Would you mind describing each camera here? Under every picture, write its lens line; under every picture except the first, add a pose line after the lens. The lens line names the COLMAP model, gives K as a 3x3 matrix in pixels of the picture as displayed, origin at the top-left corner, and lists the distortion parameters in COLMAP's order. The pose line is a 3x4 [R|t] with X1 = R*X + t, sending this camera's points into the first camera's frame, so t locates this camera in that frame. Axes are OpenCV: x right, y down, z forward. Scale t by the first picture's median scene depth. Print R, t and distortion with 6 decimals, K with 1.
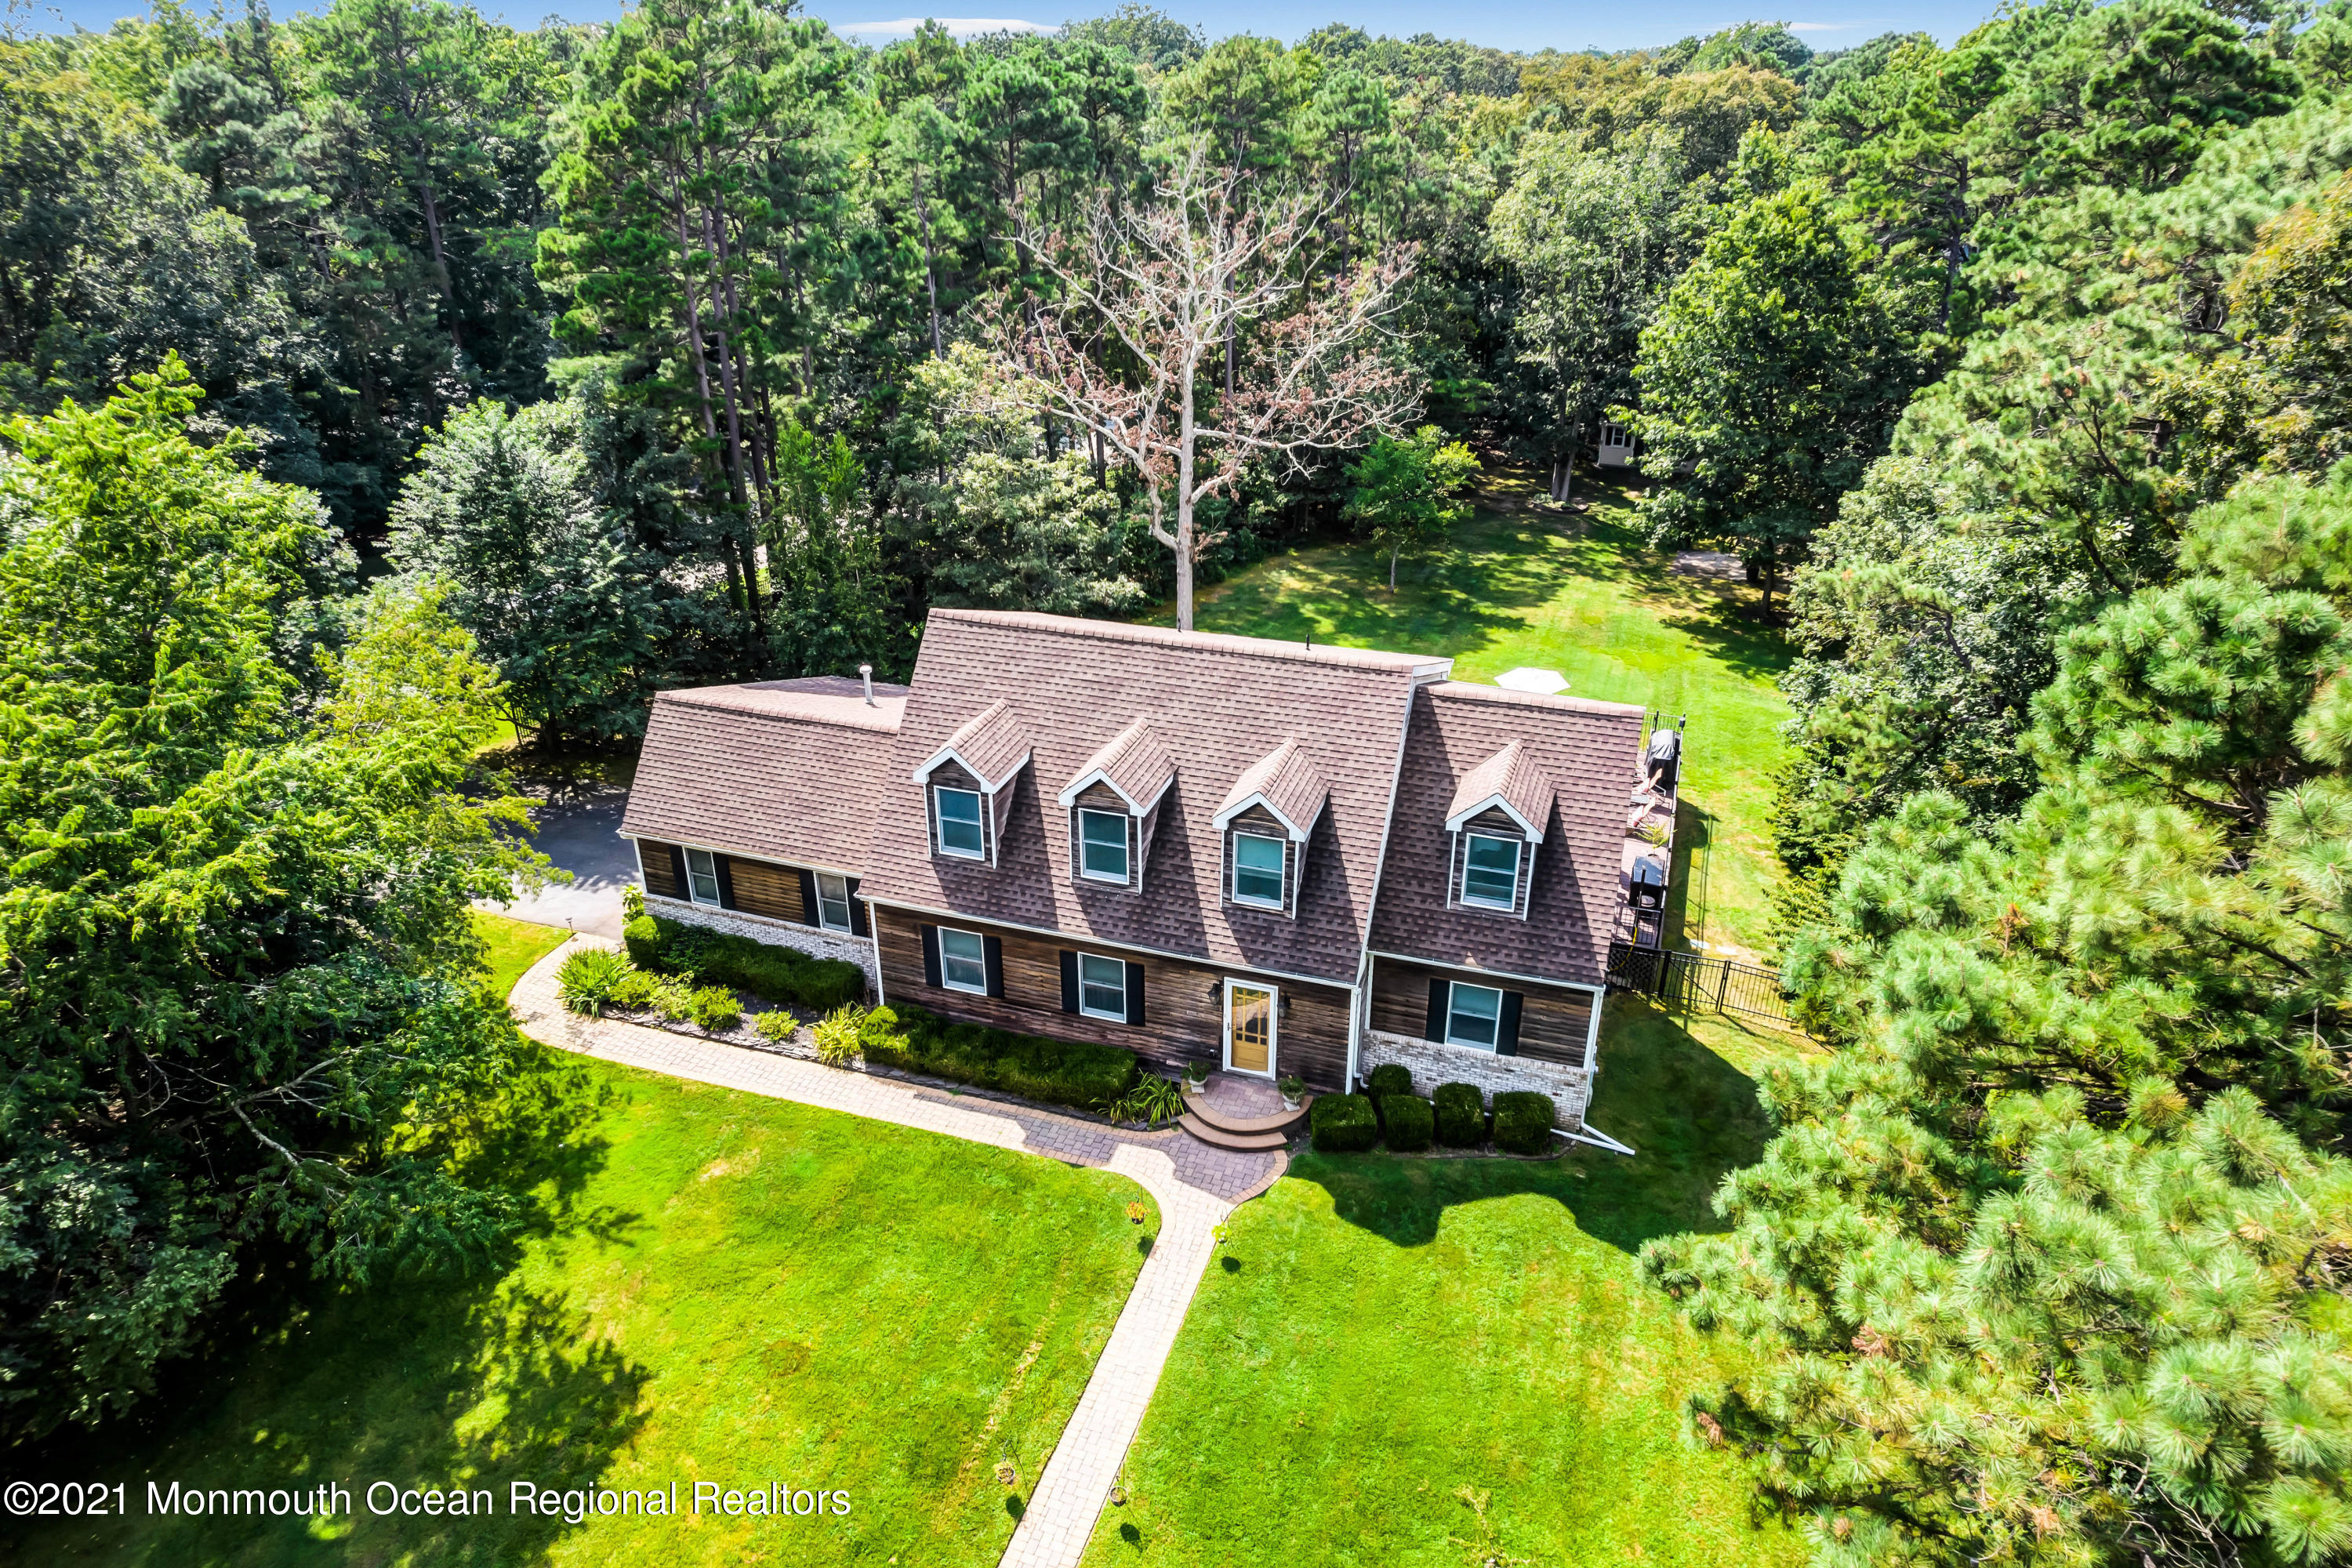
lens RADIAL K [[1505.0, 0, 1183.4], [0, 1505.0, 793.8], [0, 0, 1]] dist [-0.077549, 0.065459]
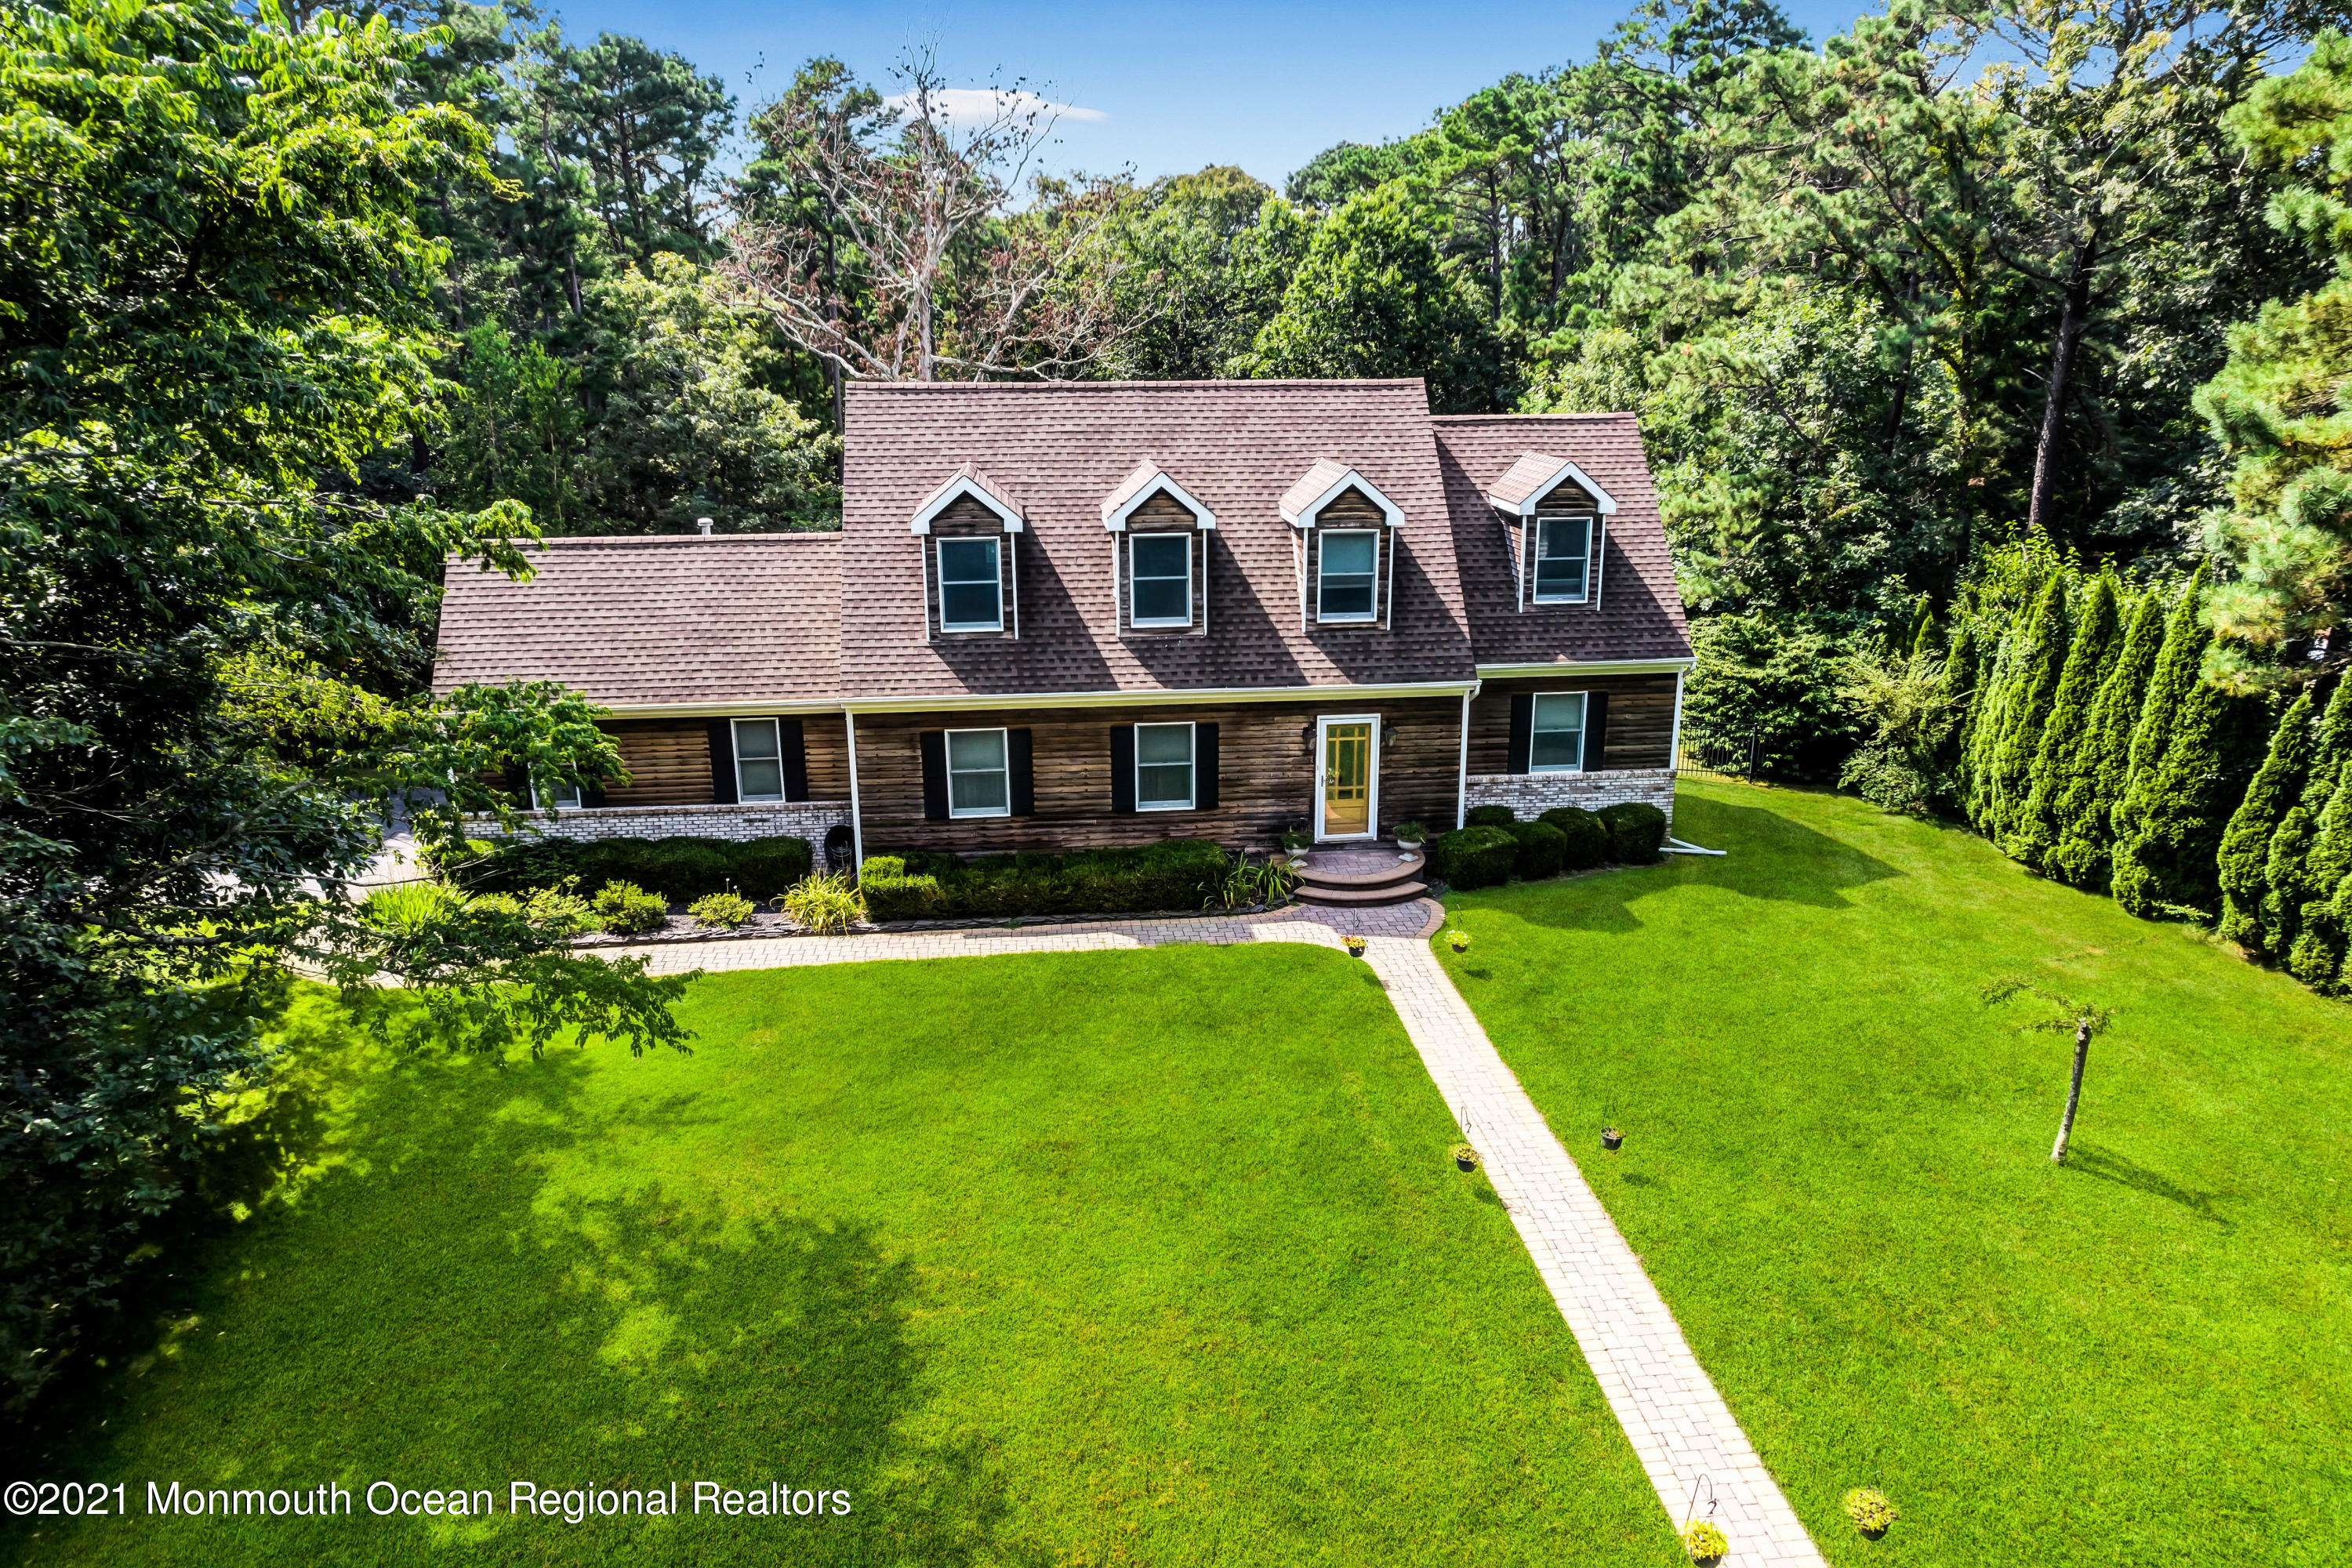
lens RADIAL K [[1505.0, 0, 1191.0], [0, 1505.0, 793.6], [0, 0, 1]] dist [-0.077549, 0.065459]
pose [[0.906467, -0.124097, 0.403631, -0.378361], [0.192003, 0.972447, -0.132216, 0.256154], [-0.376103, 0.197348, 0.905318, 0.246747]]
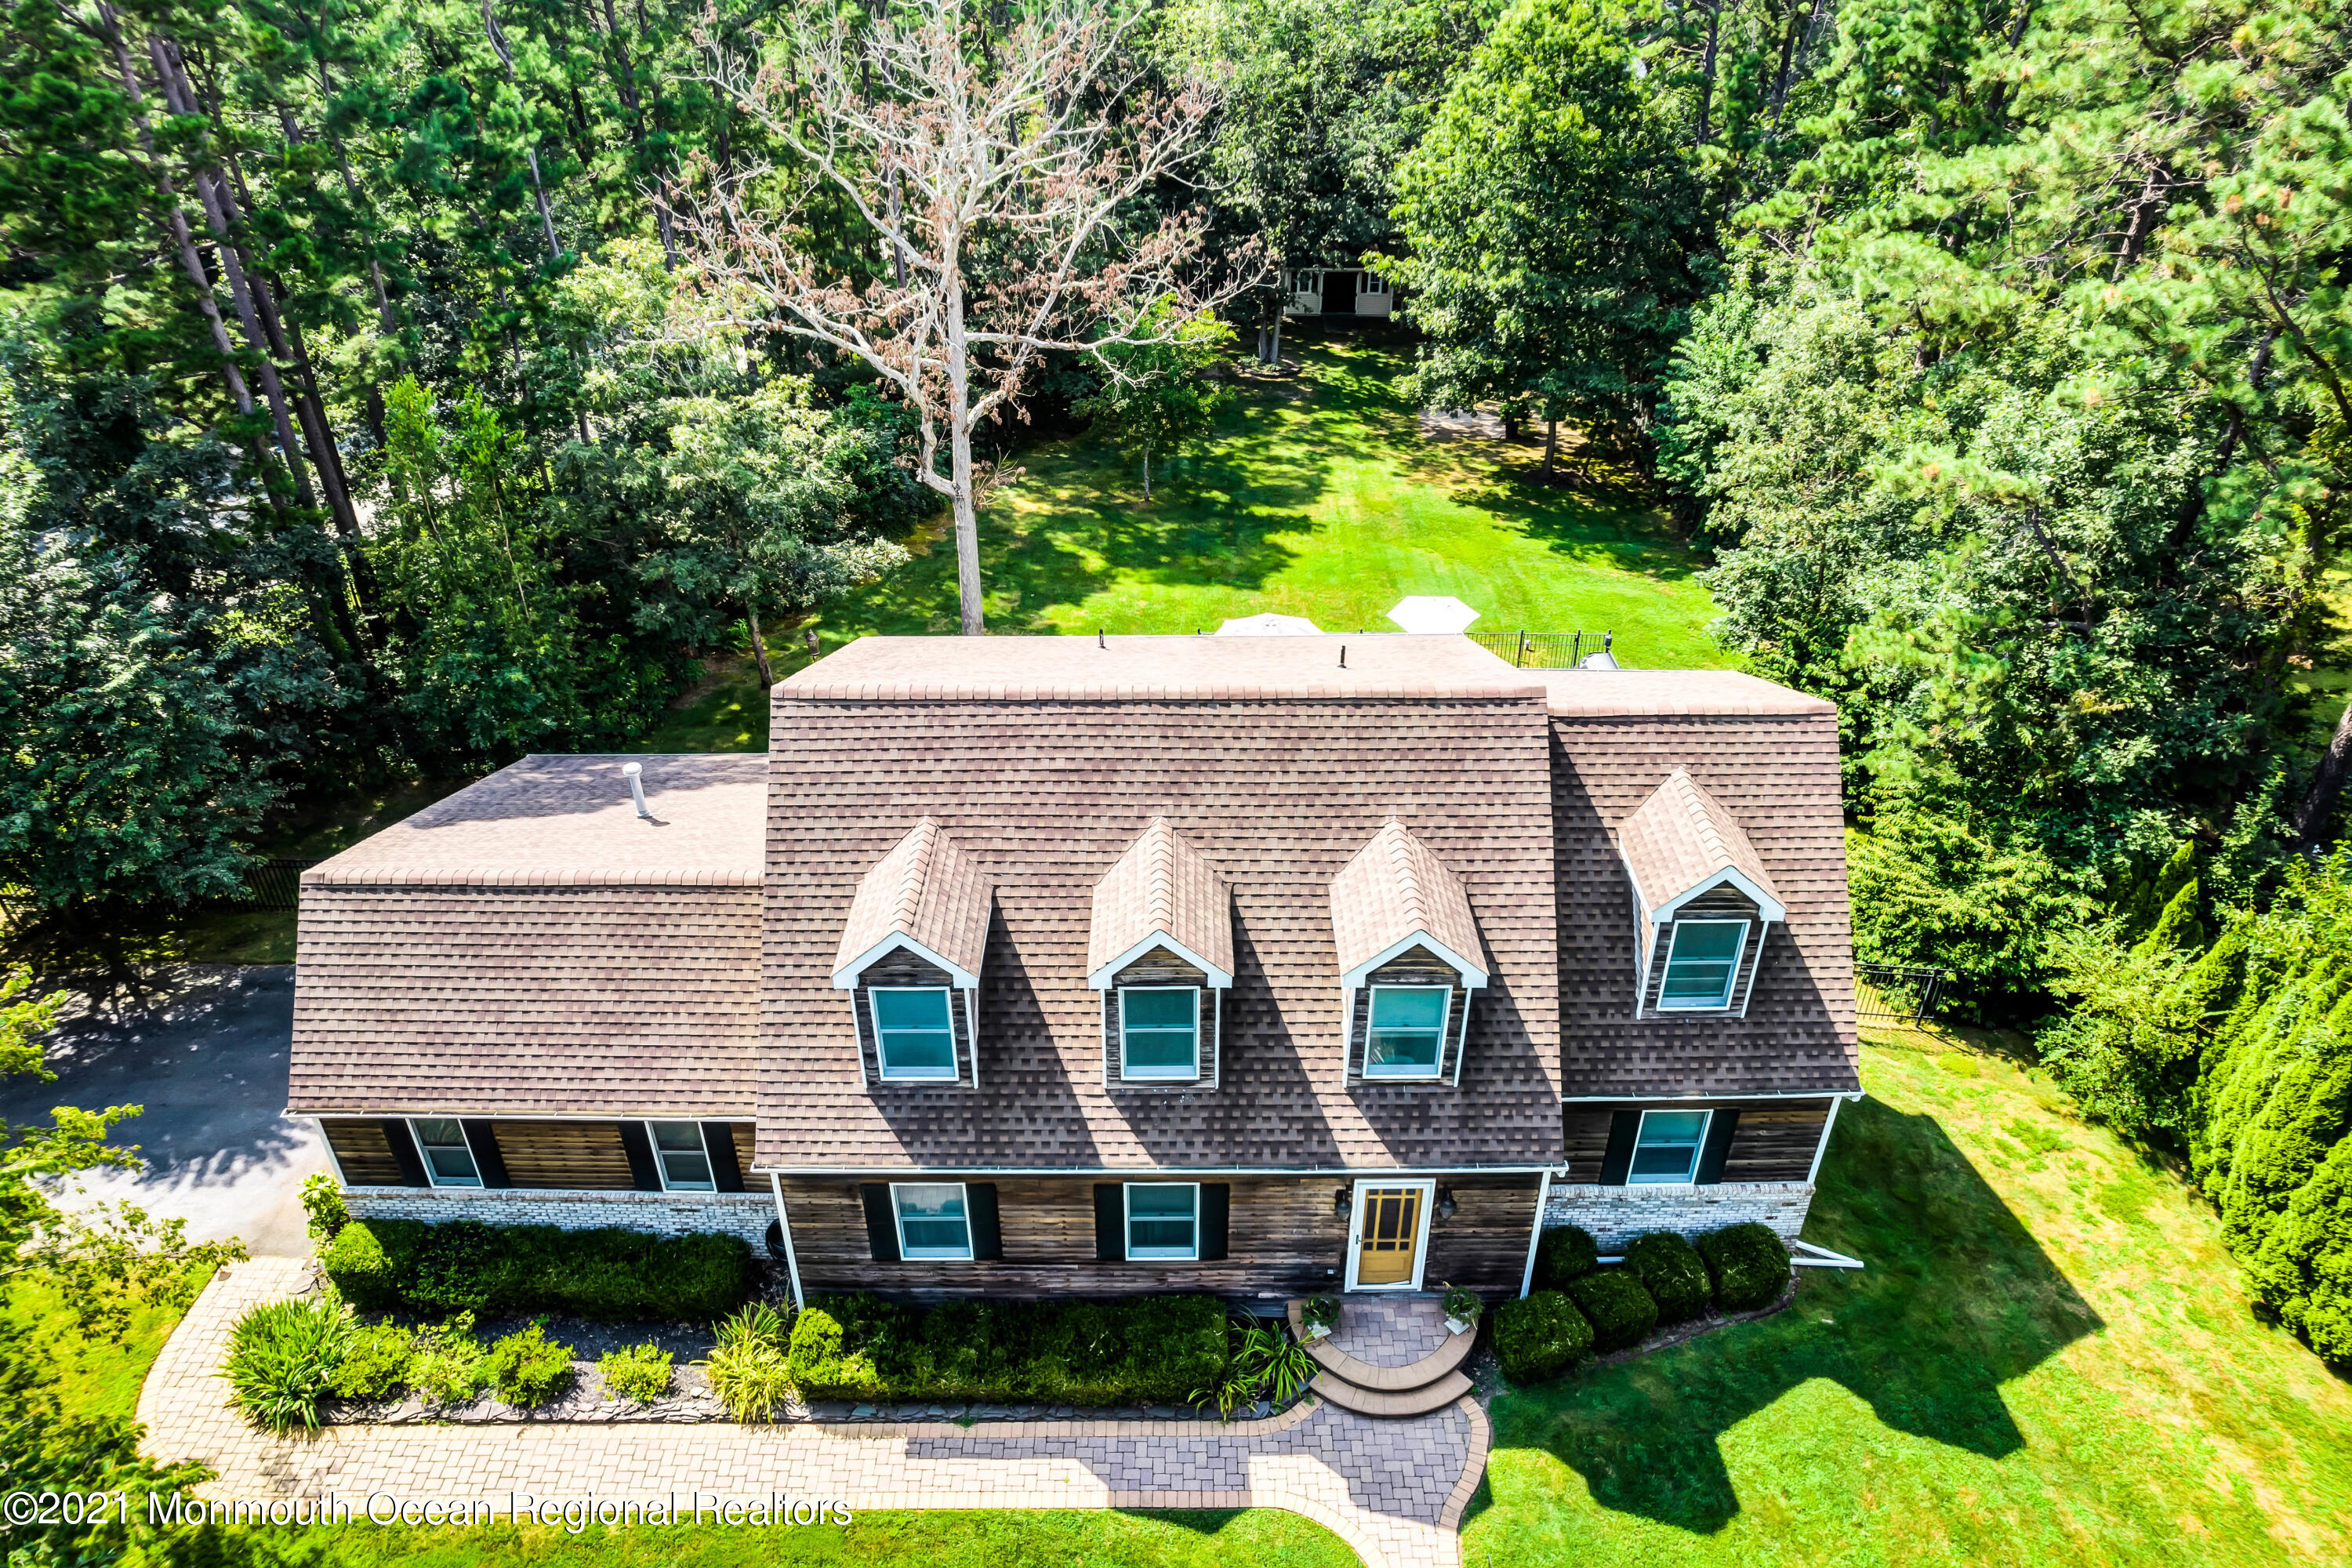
lens RADIAL K [[1505.0, 0, 1185.8], [0, 1505.0, 794.3], [0, 0, 1]] dist [-0.077549, 0.065459]
pose [[0.946951, -0.168373, 0.273743, -0.195229], [0.141132, 0.983115, 0.116477, -0.135726], [-0.288733, -0.071664, 0.954724, 0.371604]]
